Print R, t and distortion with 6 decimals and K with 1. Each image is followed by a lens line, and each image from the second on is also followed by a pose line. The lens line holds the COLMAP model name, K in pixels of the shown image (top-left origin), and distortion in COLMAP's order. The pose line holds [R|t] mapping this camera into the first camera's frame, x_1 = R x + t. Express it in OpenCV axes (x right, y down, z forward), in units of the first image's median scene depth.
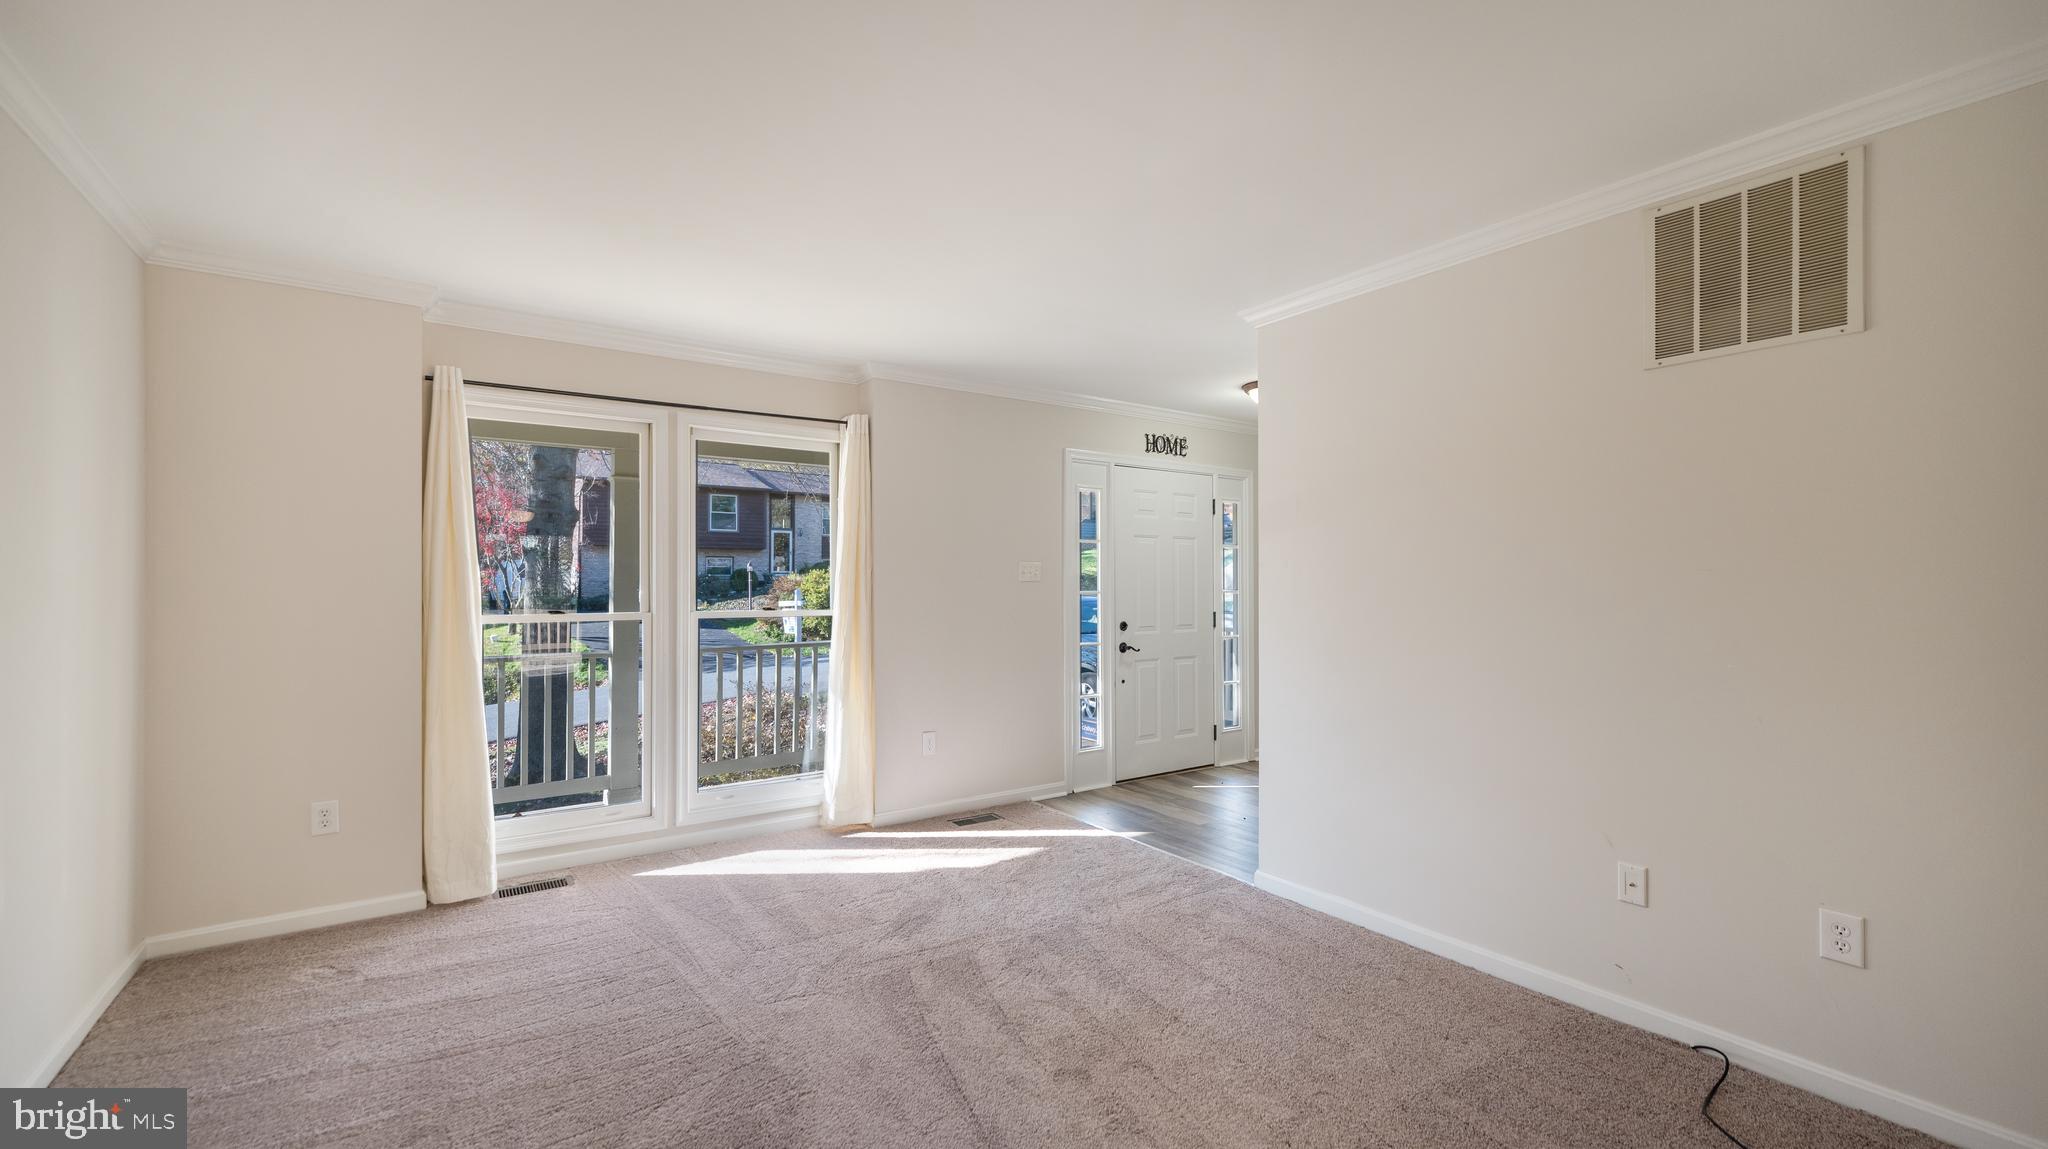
lens RADIAL K [[834.1, 0, 1023.2], [0, 834.1, 581.1], [0, 0, 1]] dist [-0.001279, 0.000494]
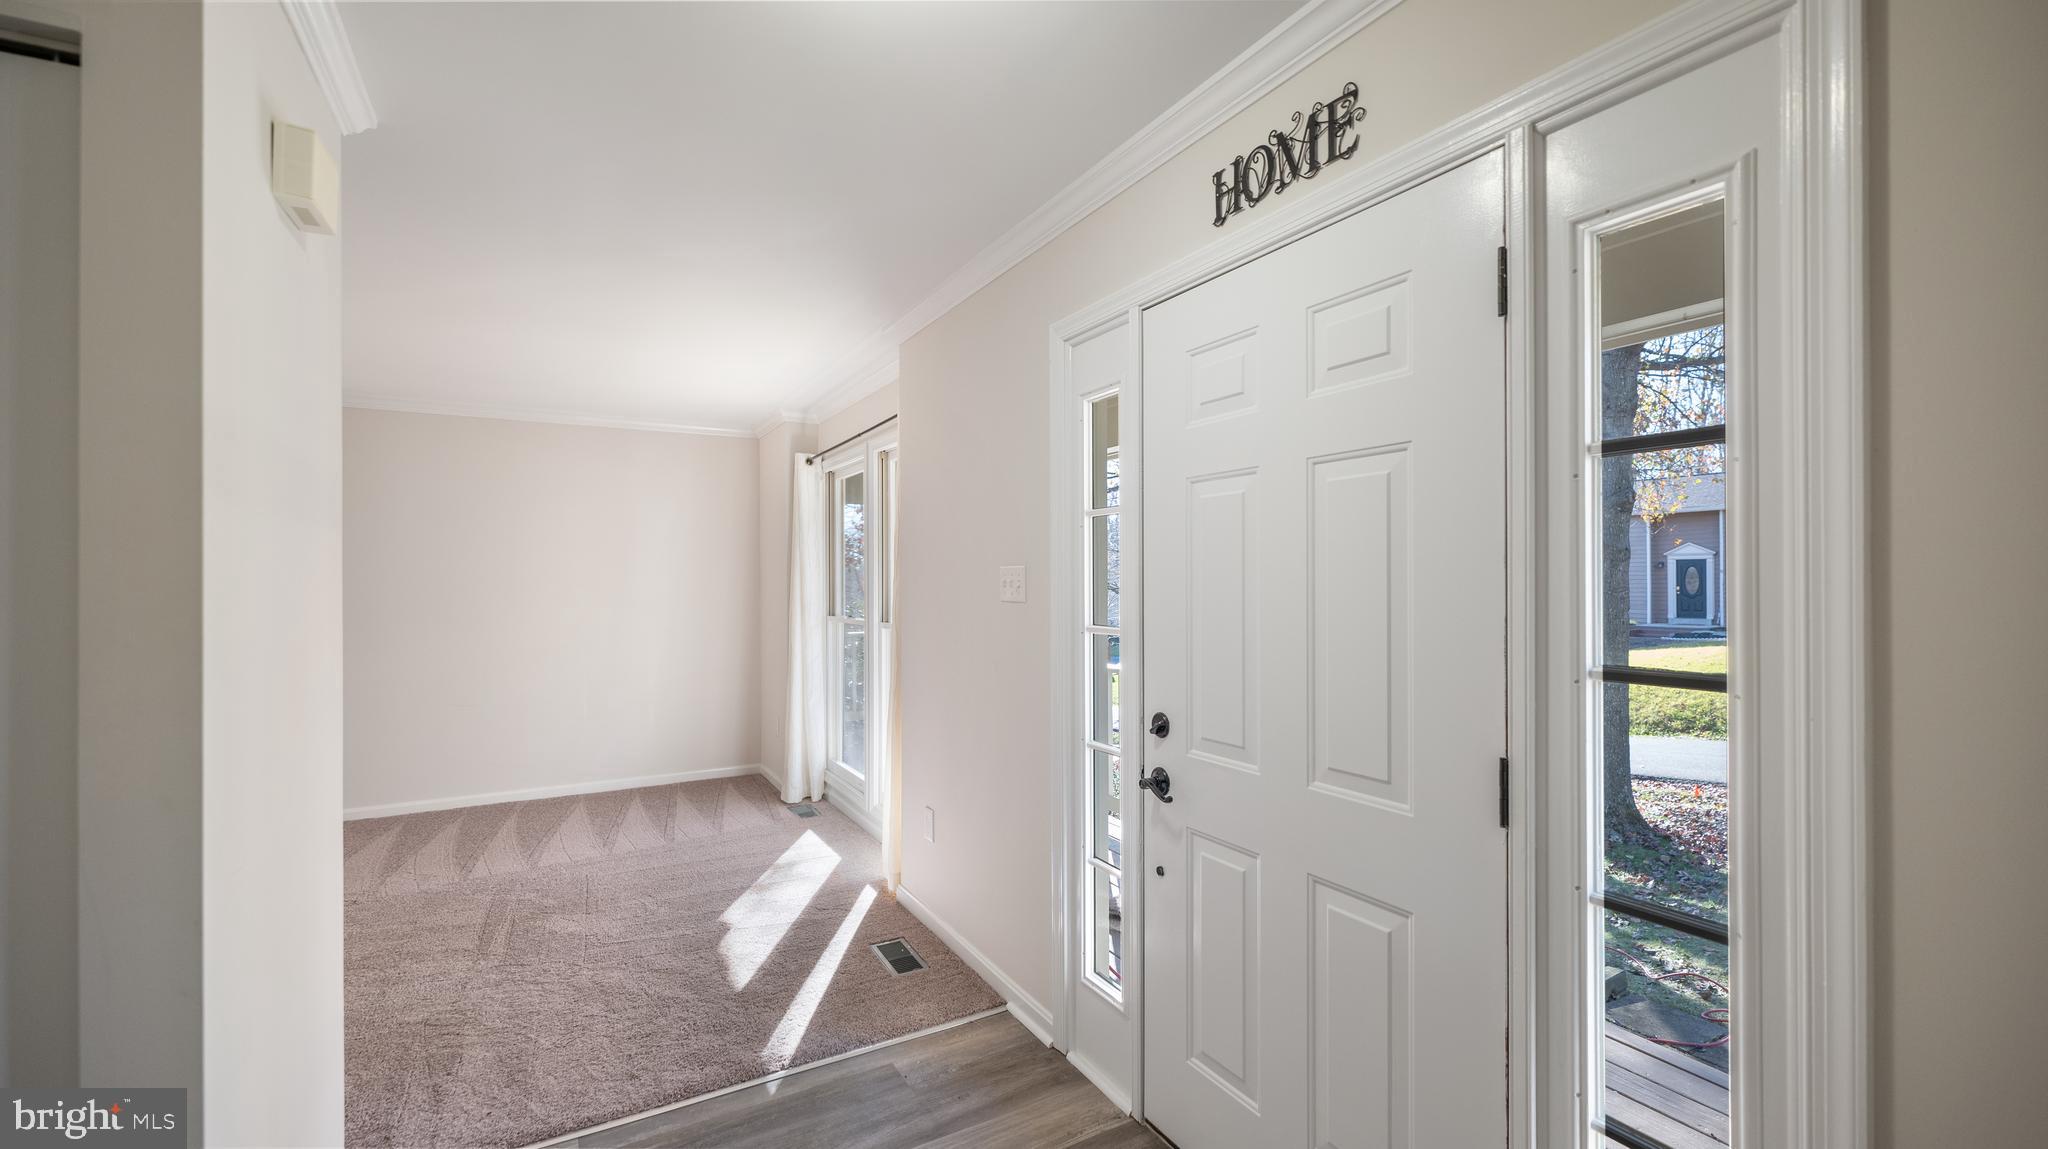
lens RADIAL K [[834.1, 0, 1023.2], [0, 834.1, 581.1], [0, 0, 1]] dist [-0.001279, 0.000494]
pose [[-0.103408, 0.002359, -0.994636, 0.500707], [0.011988, 0.999928, 0.001125, -0.012830], [0.994567, -0.011808, -0.103429, 0.972256]]
